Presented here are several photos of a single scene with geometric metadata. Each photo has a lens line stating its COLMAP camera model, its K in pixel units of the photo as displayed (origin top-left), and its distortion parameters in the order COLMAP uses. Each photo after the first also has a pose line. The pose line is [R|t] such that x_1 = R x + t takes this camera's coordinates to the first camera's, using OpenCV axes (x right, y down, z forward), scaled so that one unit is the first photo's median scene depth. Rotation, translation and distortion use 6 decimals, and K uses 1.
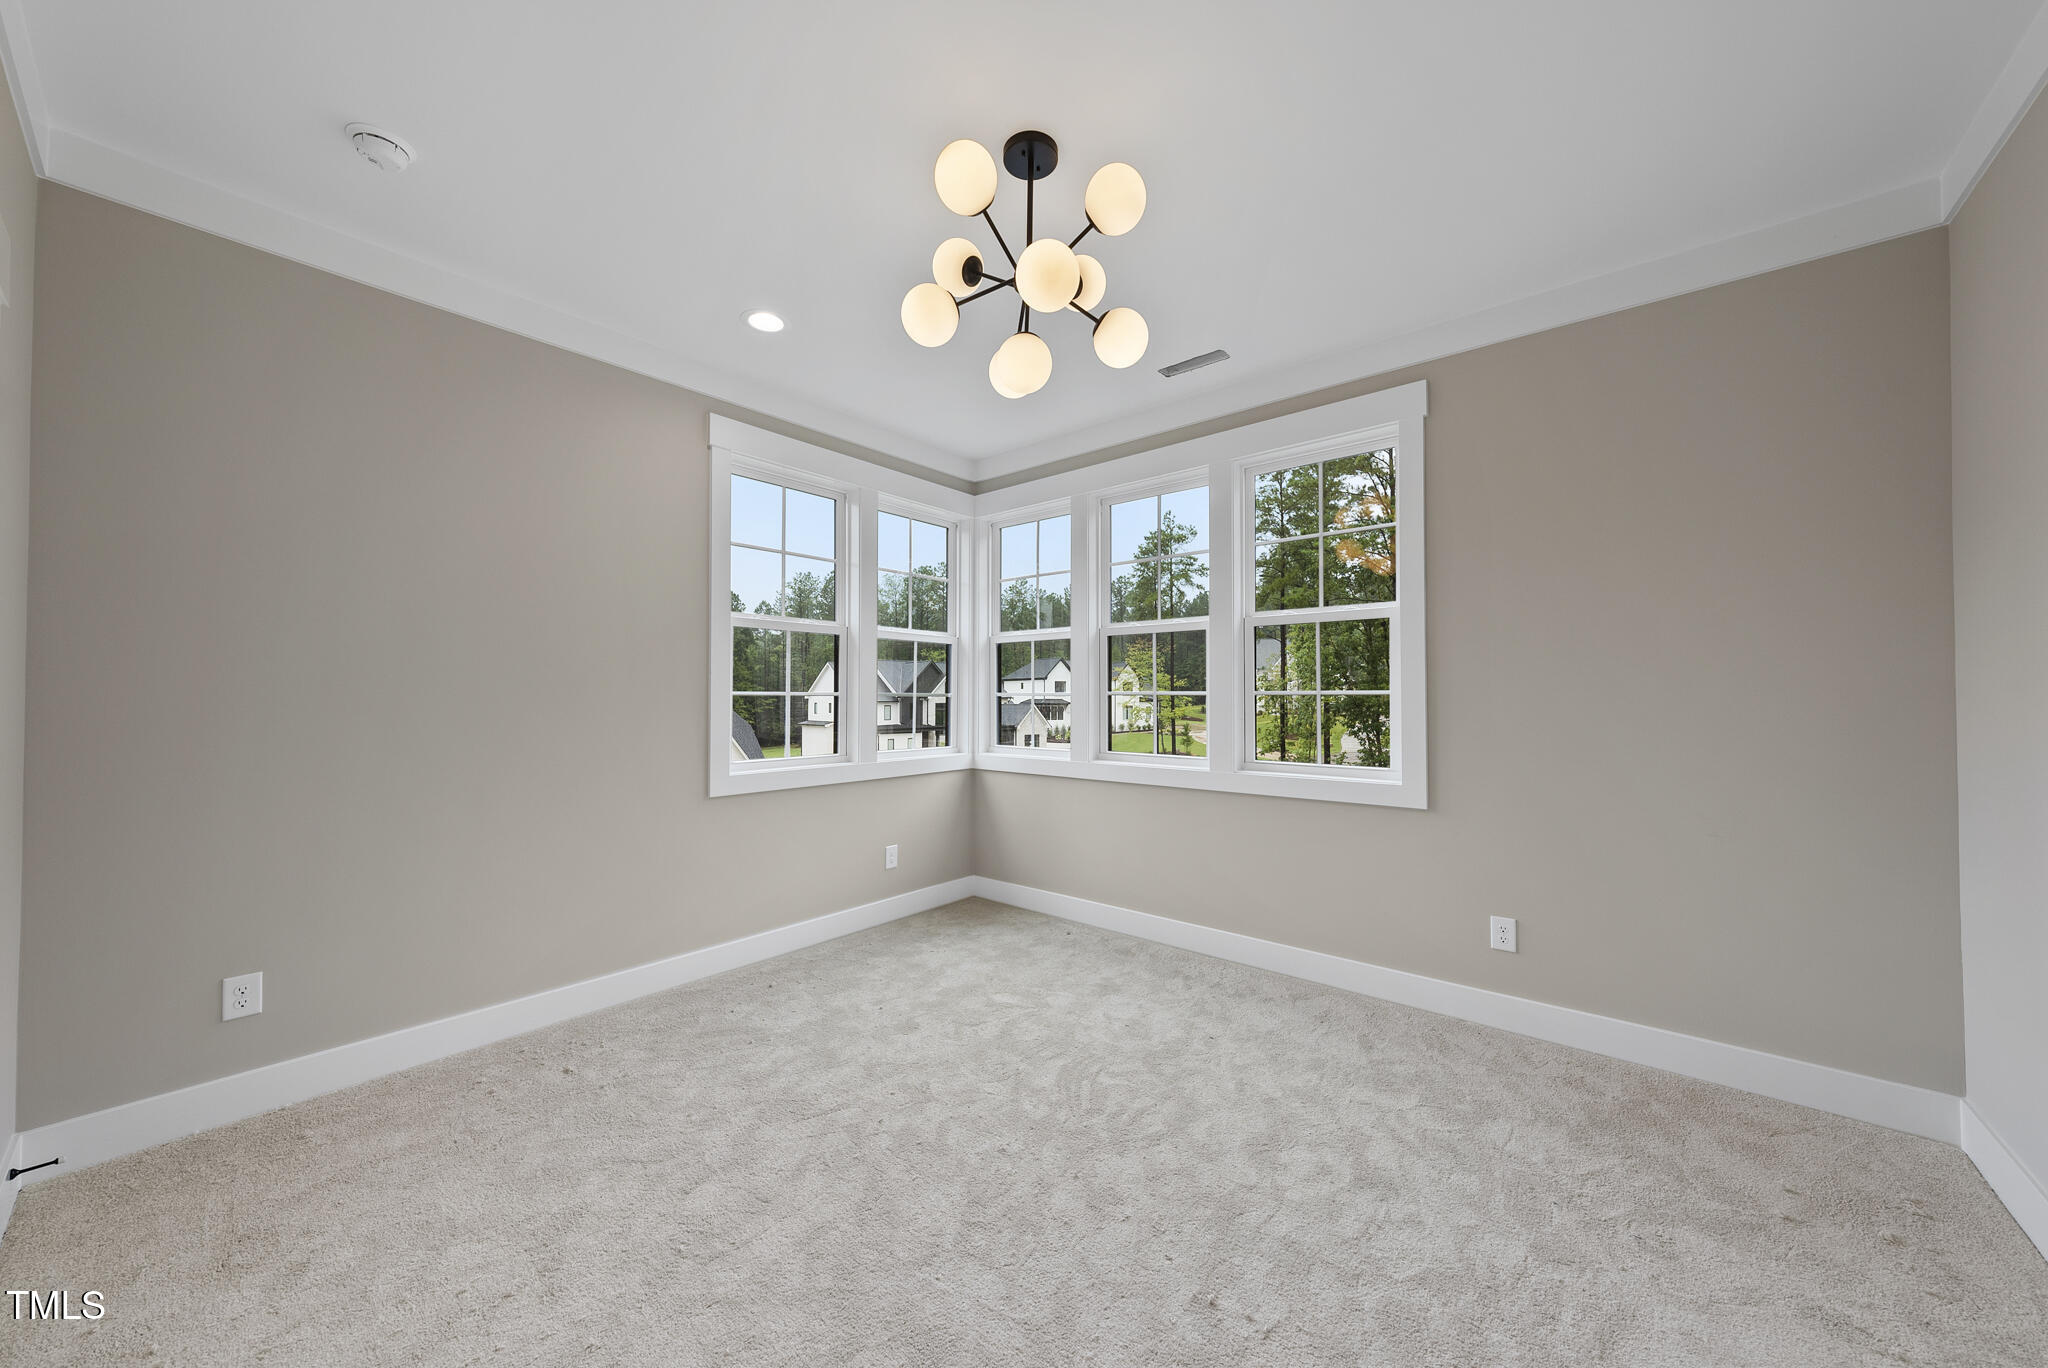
lens RADIAL K [[708.5, 0, 1005.2], [0, 708.5, 681.5], [0, 0, 1]] dist [-0.002085, -0.000053]
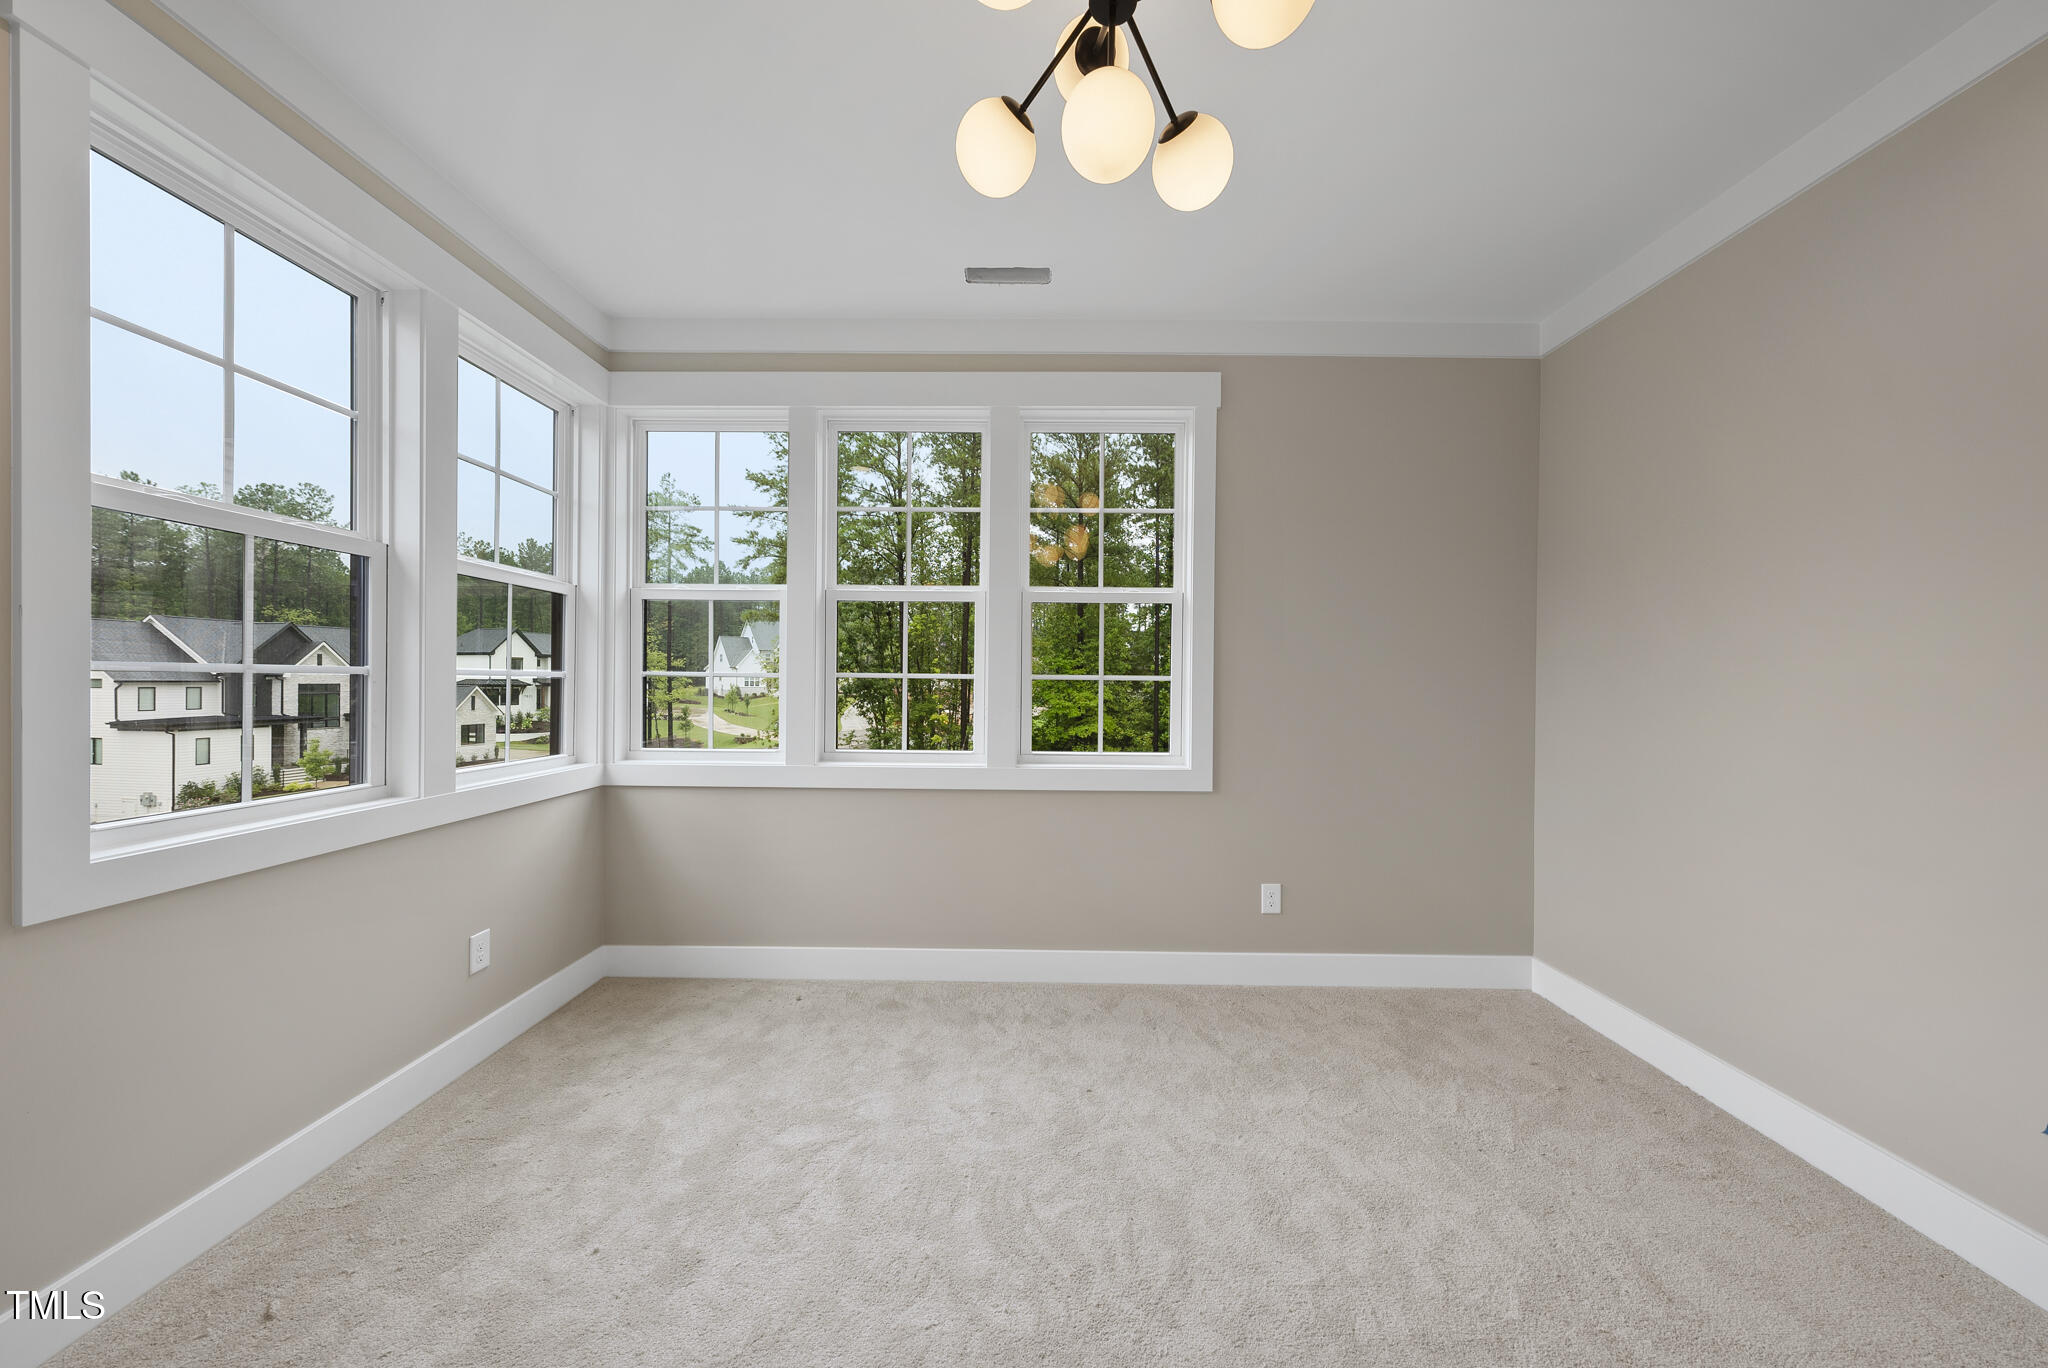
lens RADIAL K [[708.5, 0, 1022.0], [0, 708.5, 682.2], [0, 0, 1]] dist [-0.002085, -0.000053]
pose [[0.761749, 0.005422, 0.647850, -0.234829], [-0.022557, 0.999581, 0.018157, 0.007241], [-0.647480, -0.028444, 0.761551, 0.325710]]
